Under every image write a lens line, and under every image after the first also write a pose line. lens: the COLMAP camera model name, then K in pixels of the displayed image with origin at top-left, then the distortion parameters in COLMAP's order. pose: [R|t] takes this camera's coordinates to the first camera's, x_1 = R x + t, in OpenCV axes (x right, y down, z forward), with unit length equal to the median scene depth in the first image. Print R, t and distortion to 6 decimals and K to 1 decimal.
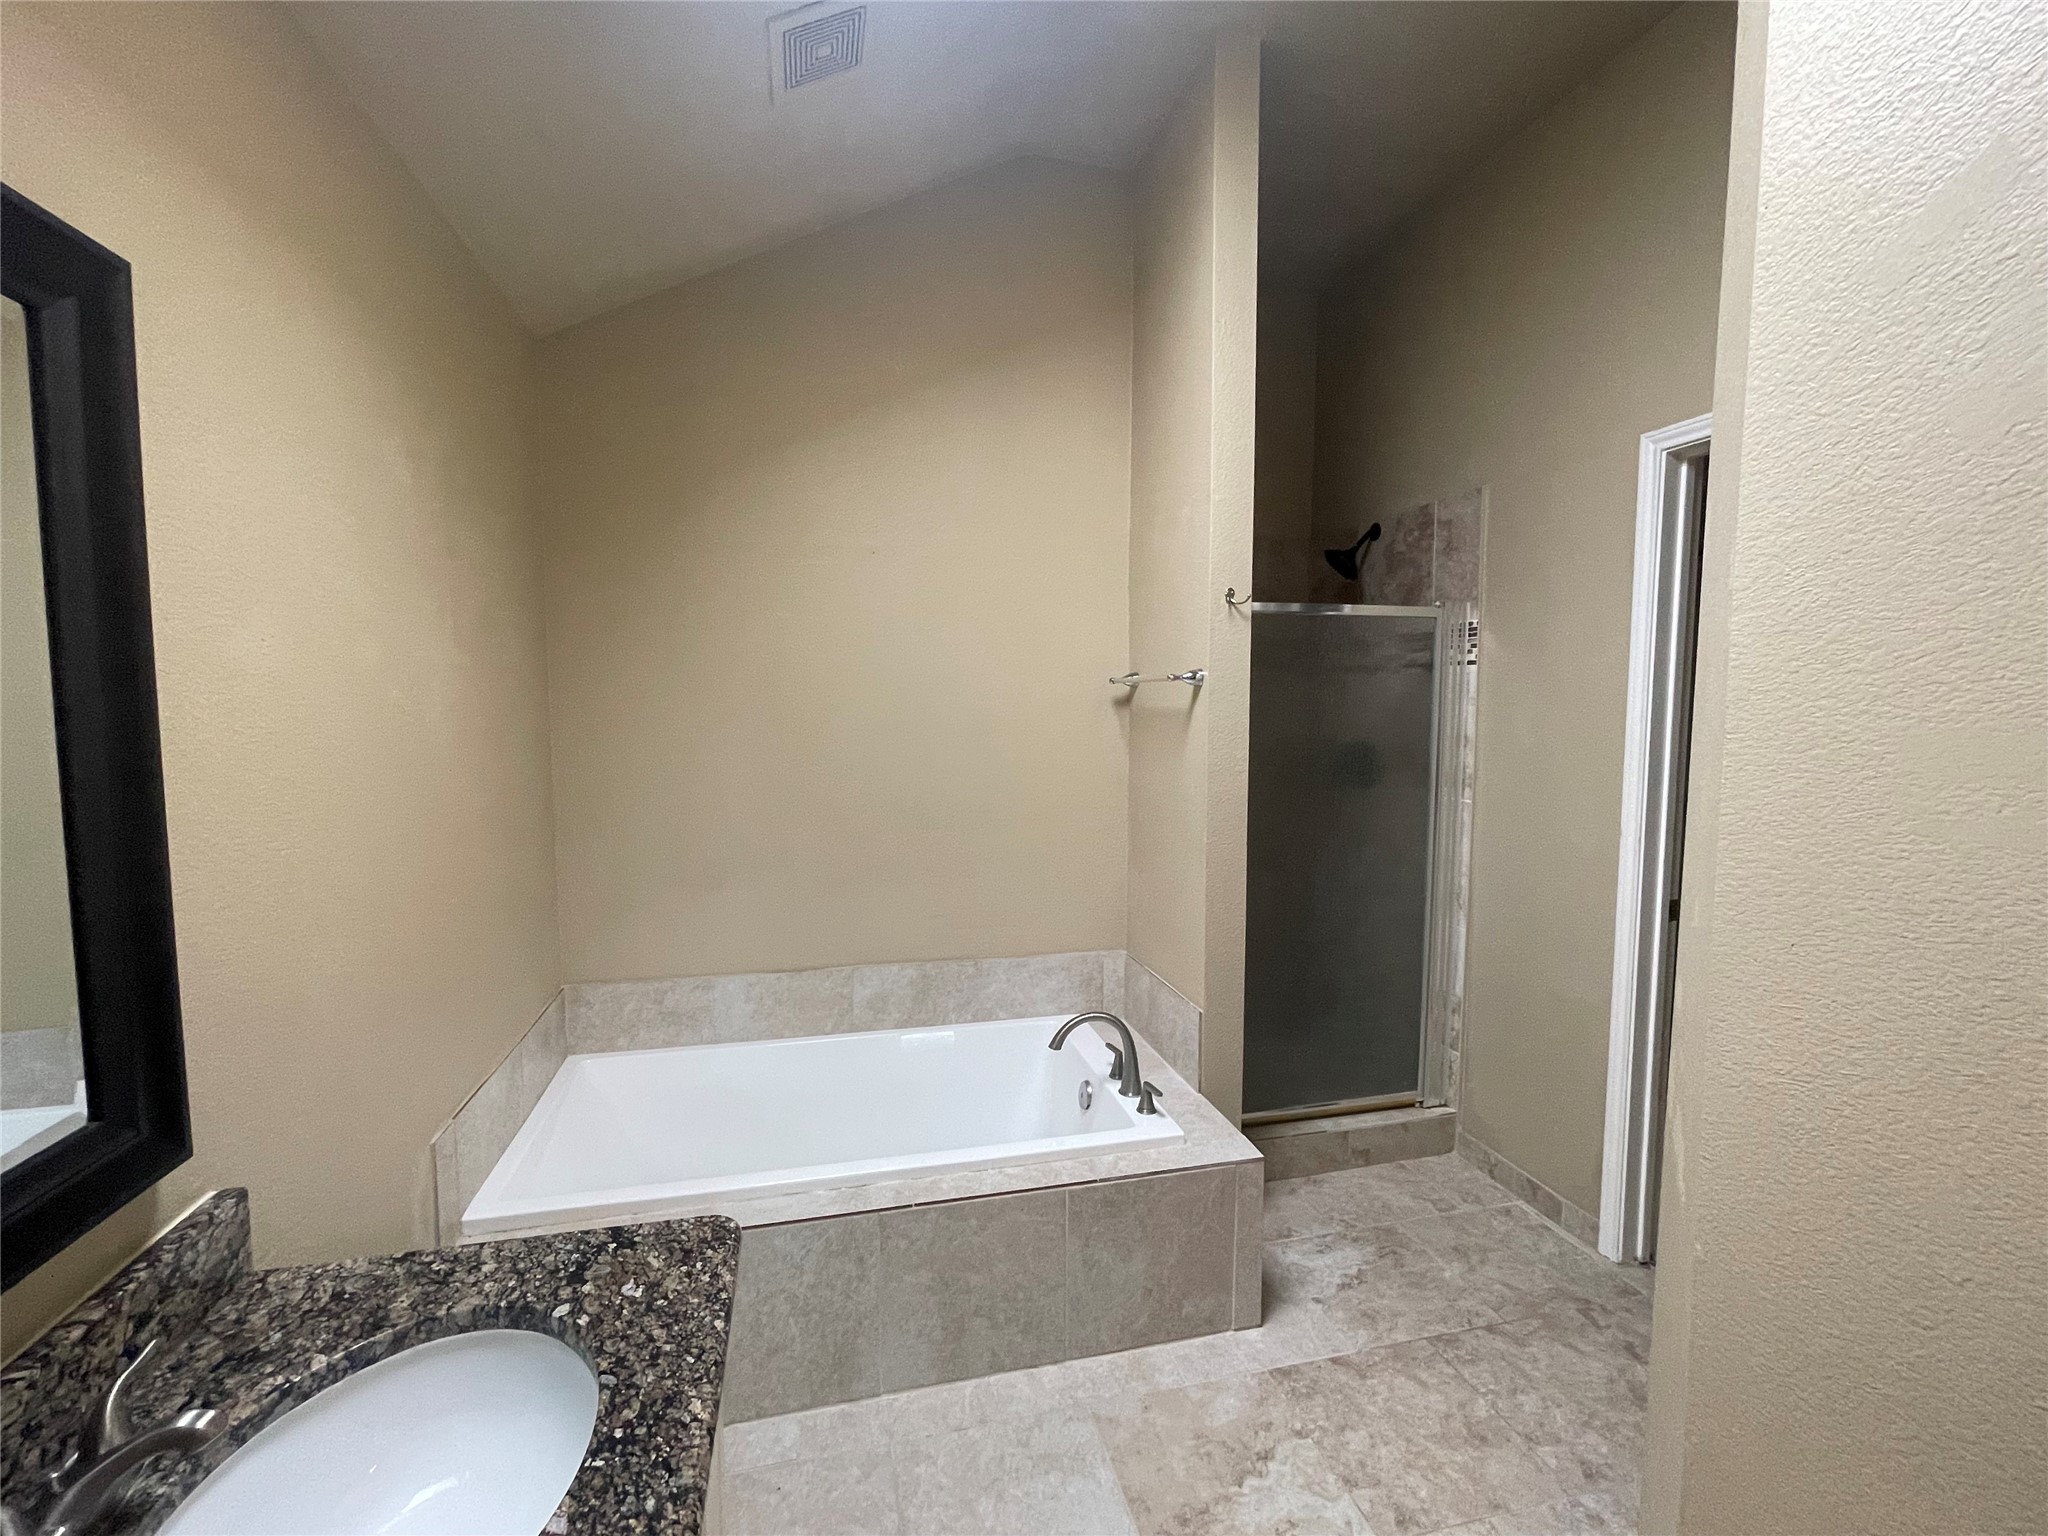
lens RADIAL K [[872.6, 0, 1019.8], [0, 872.6, 767.4], [0, 0, 1]] dist [-0.002971, 0.001251]
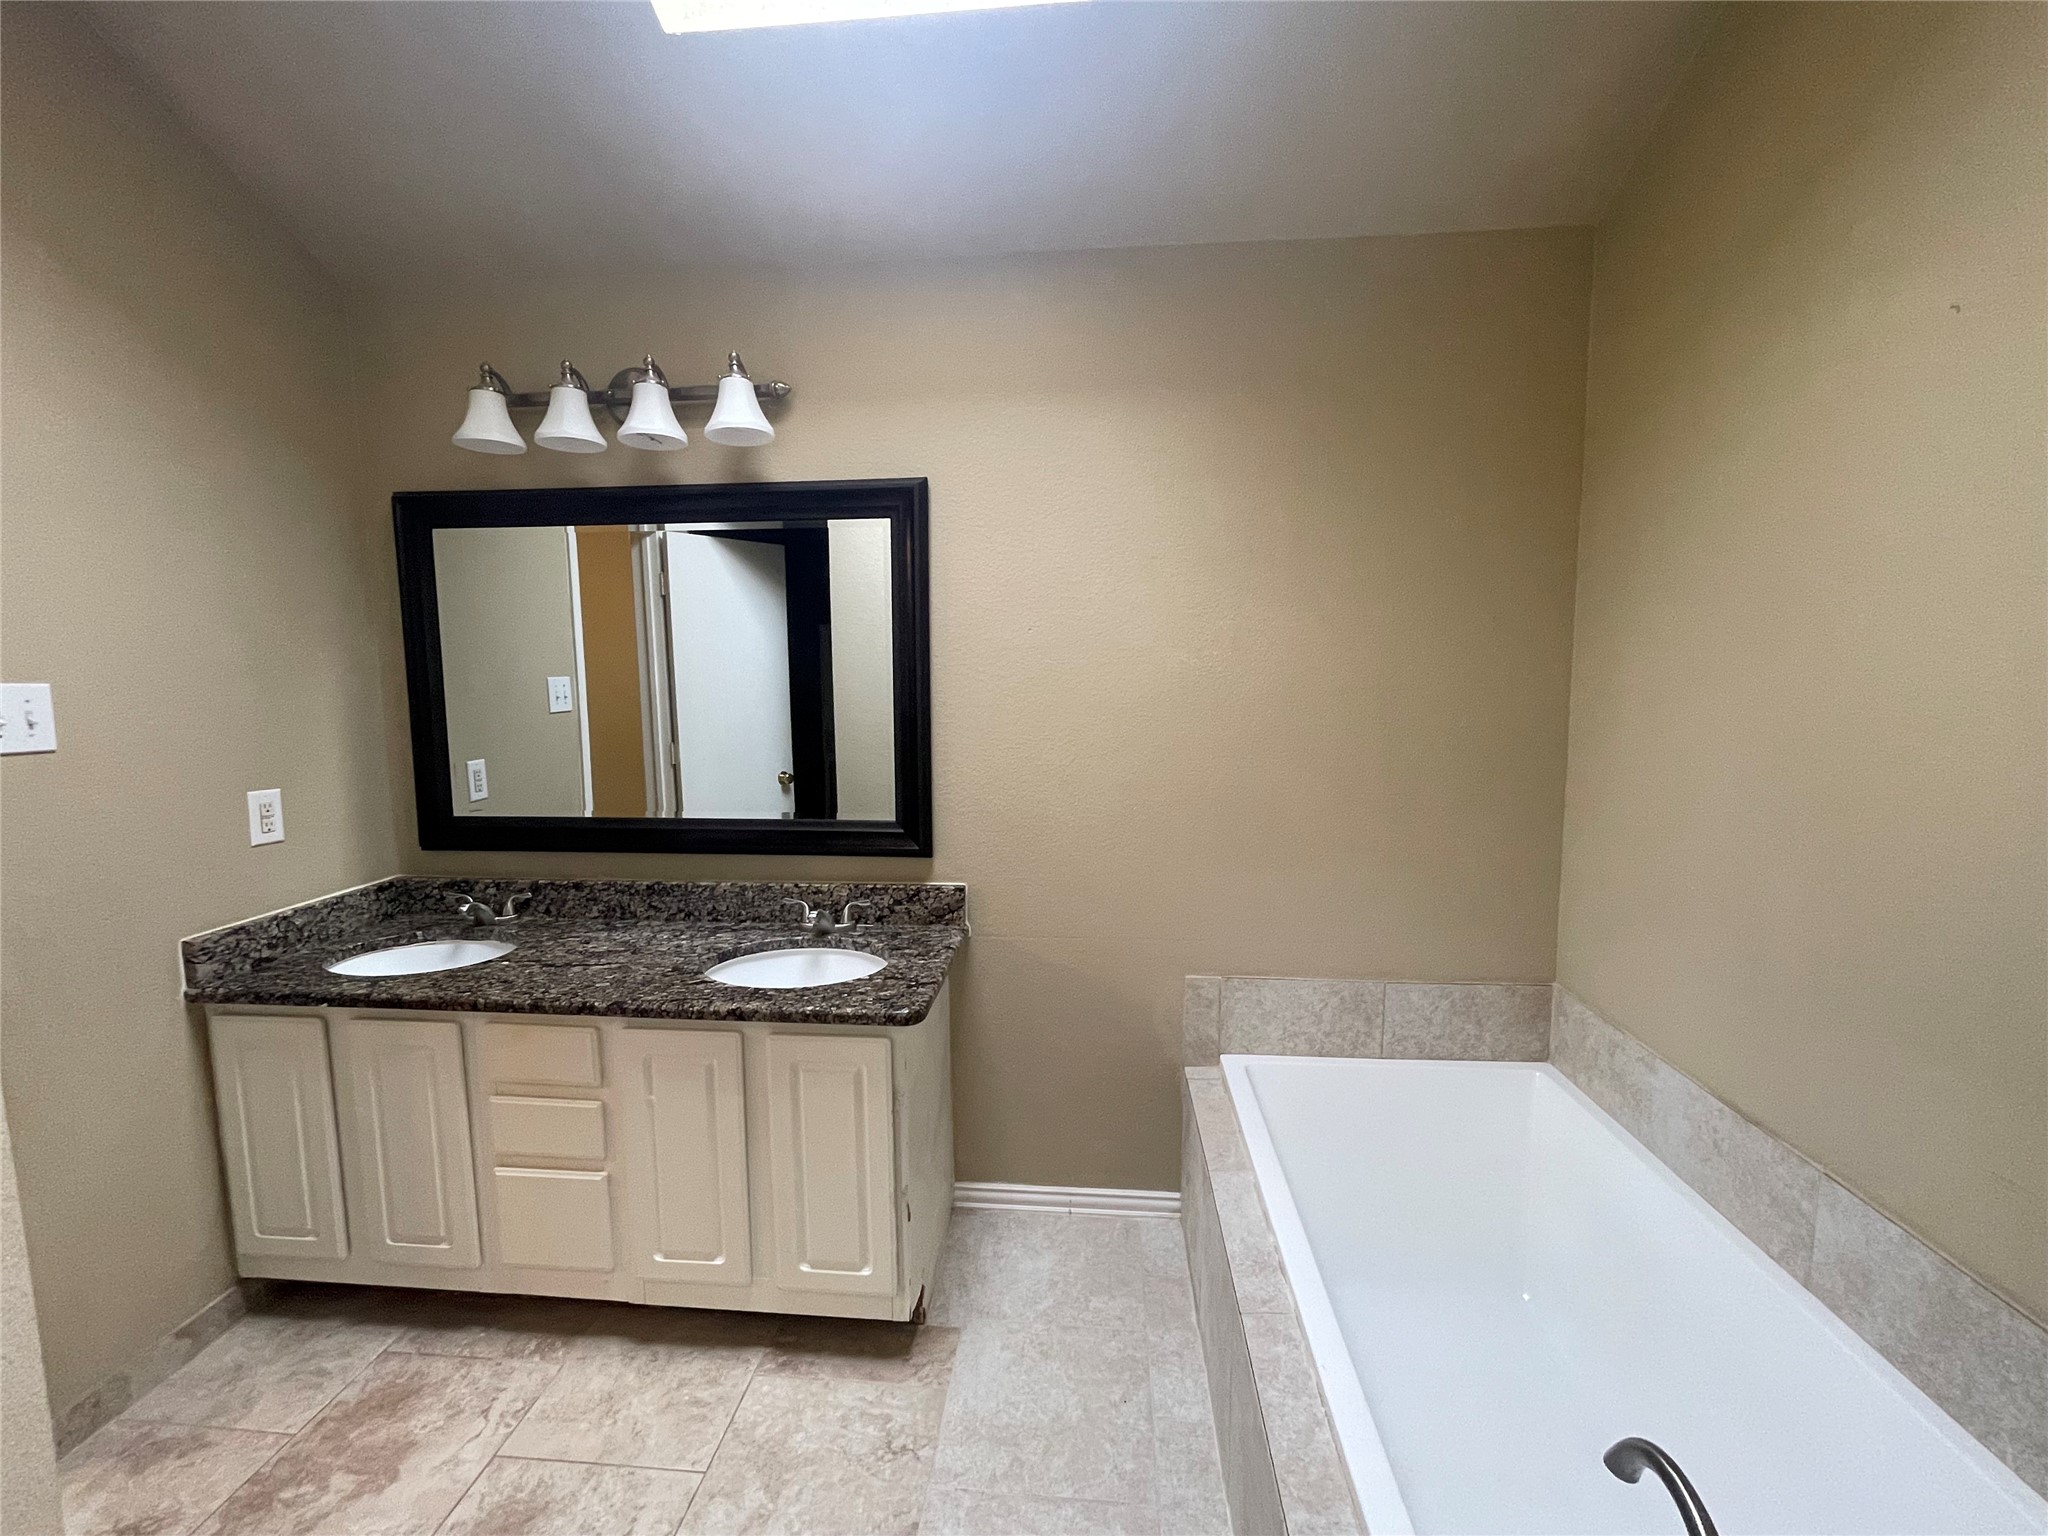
lens RADIAL K [[872.6, 0, 1019.8], [0, 872.6, 767.4], [0, 0, 1]] dist [-0.002971, 0.001251]
pose [[-0.324101, 0.107153, -0.939935, 0.519320], [-0.062867, 0.988929, 0.134415, -0.054650], [0.943931, 0.102655, -0.313776, 0.864507]]
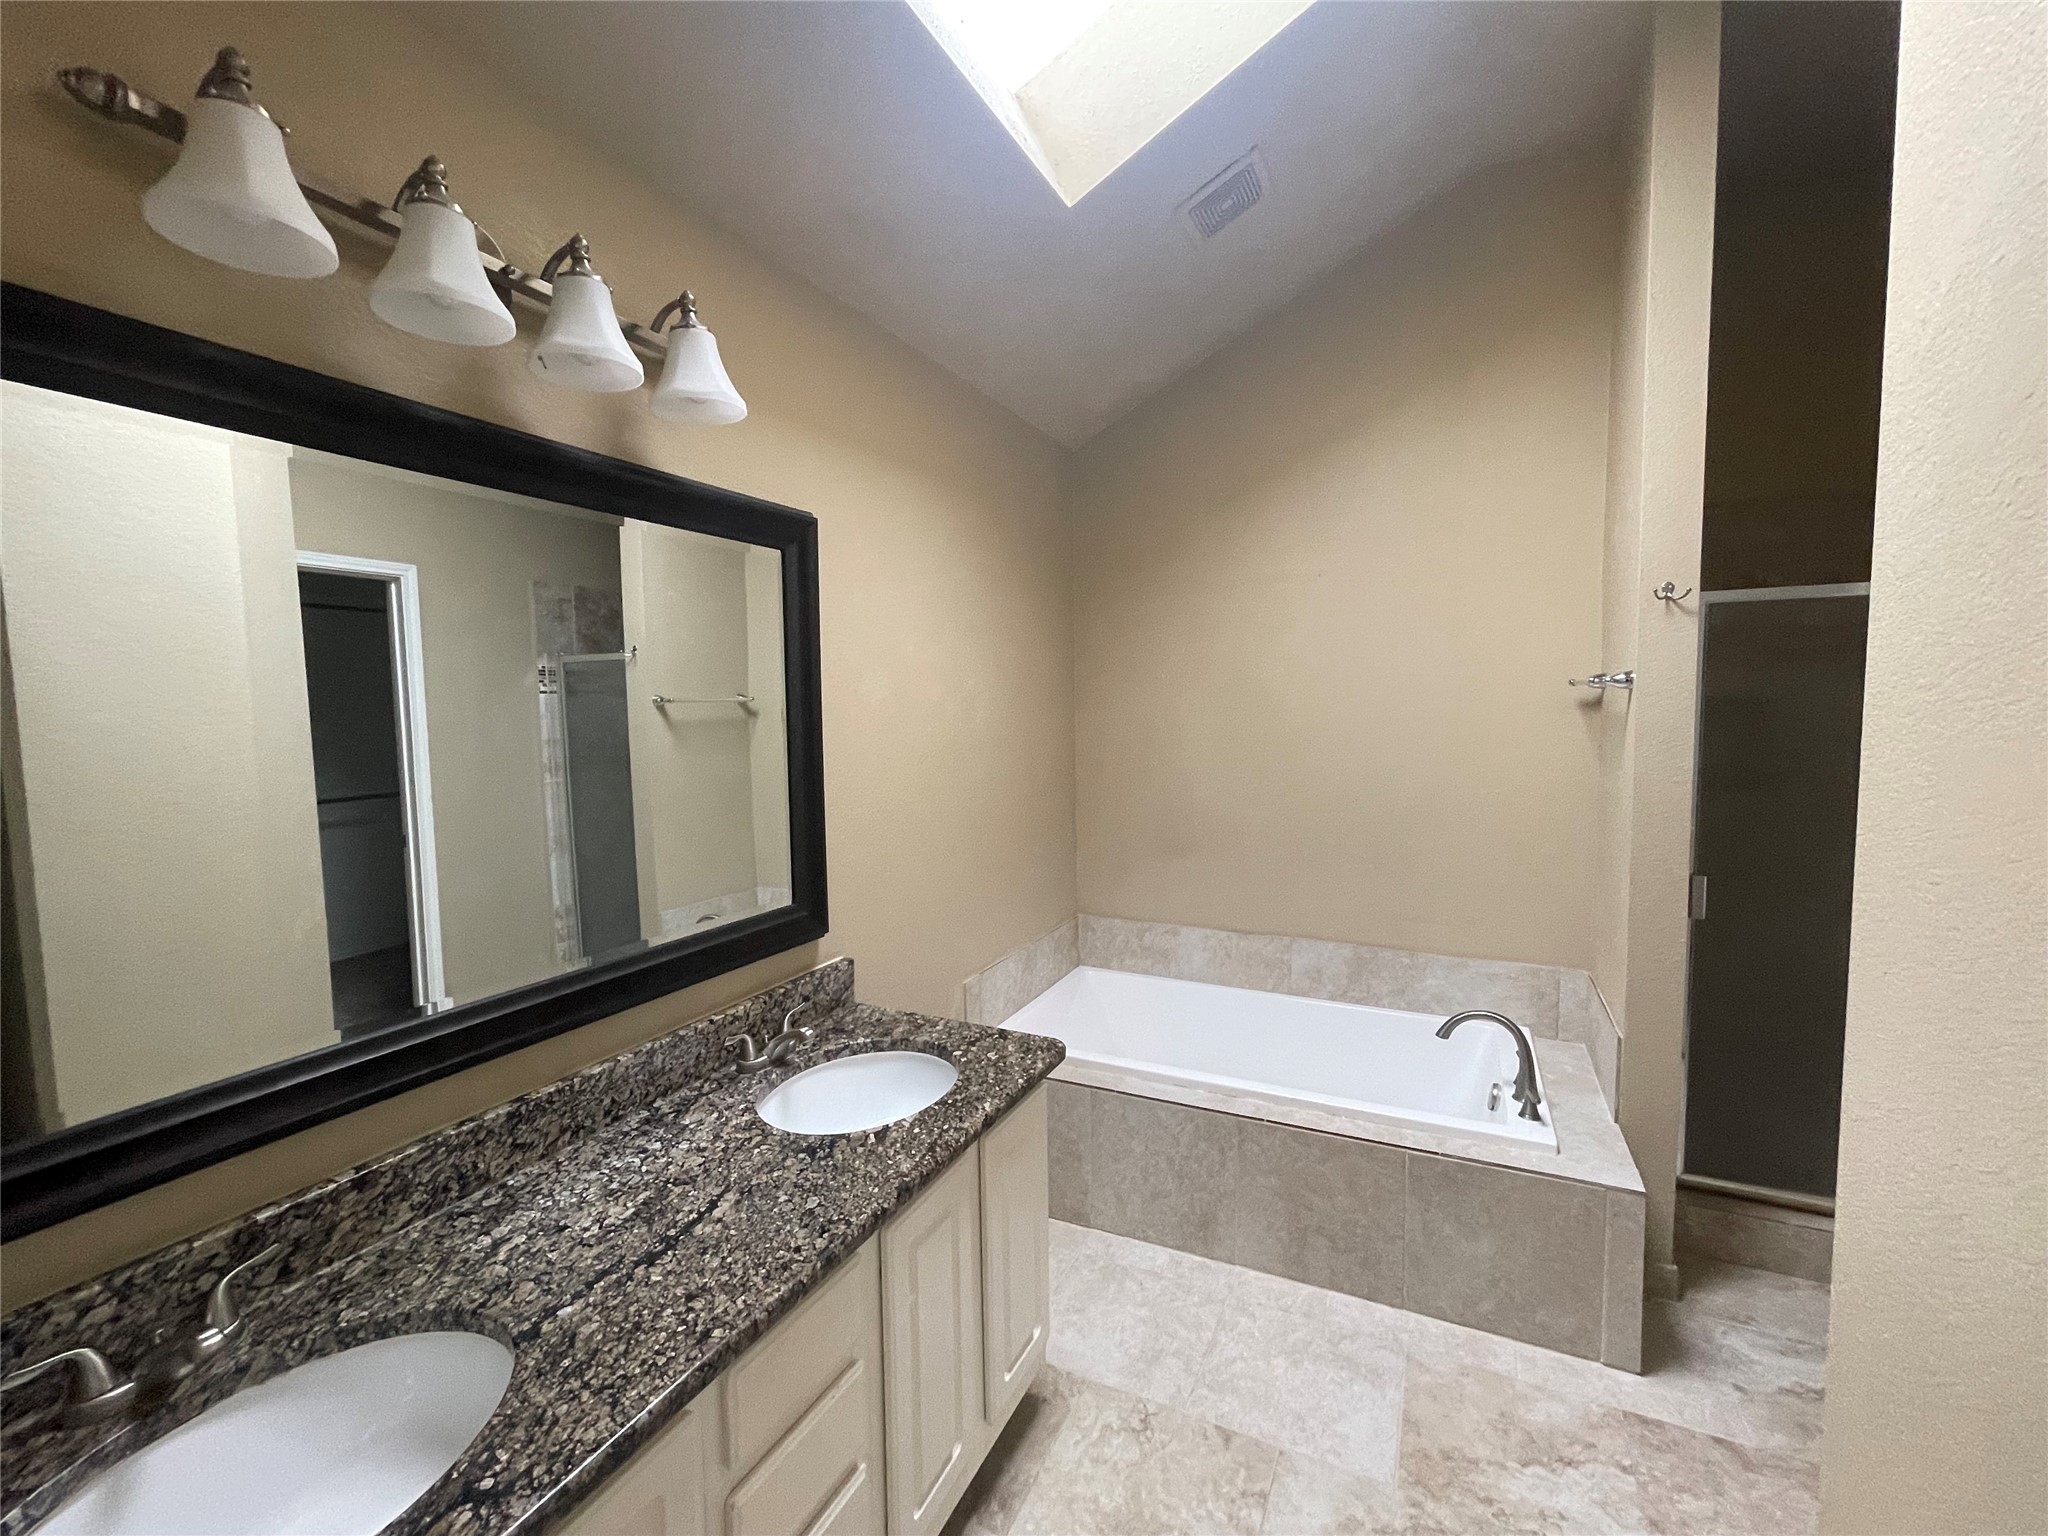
lens RADIAL K [[872.6, 0, 1019.8], [0, 872.6, 767.4], [0, 0, 1]] dist [-0.002971, 0.001251]
pose [[0.766934, 0.036350, -0.640696, 0.327413], [-0.034894, 0.999280, 0.014925, -0.000560], [0.640777, 0.010910, 0.767650, -0.144725]]
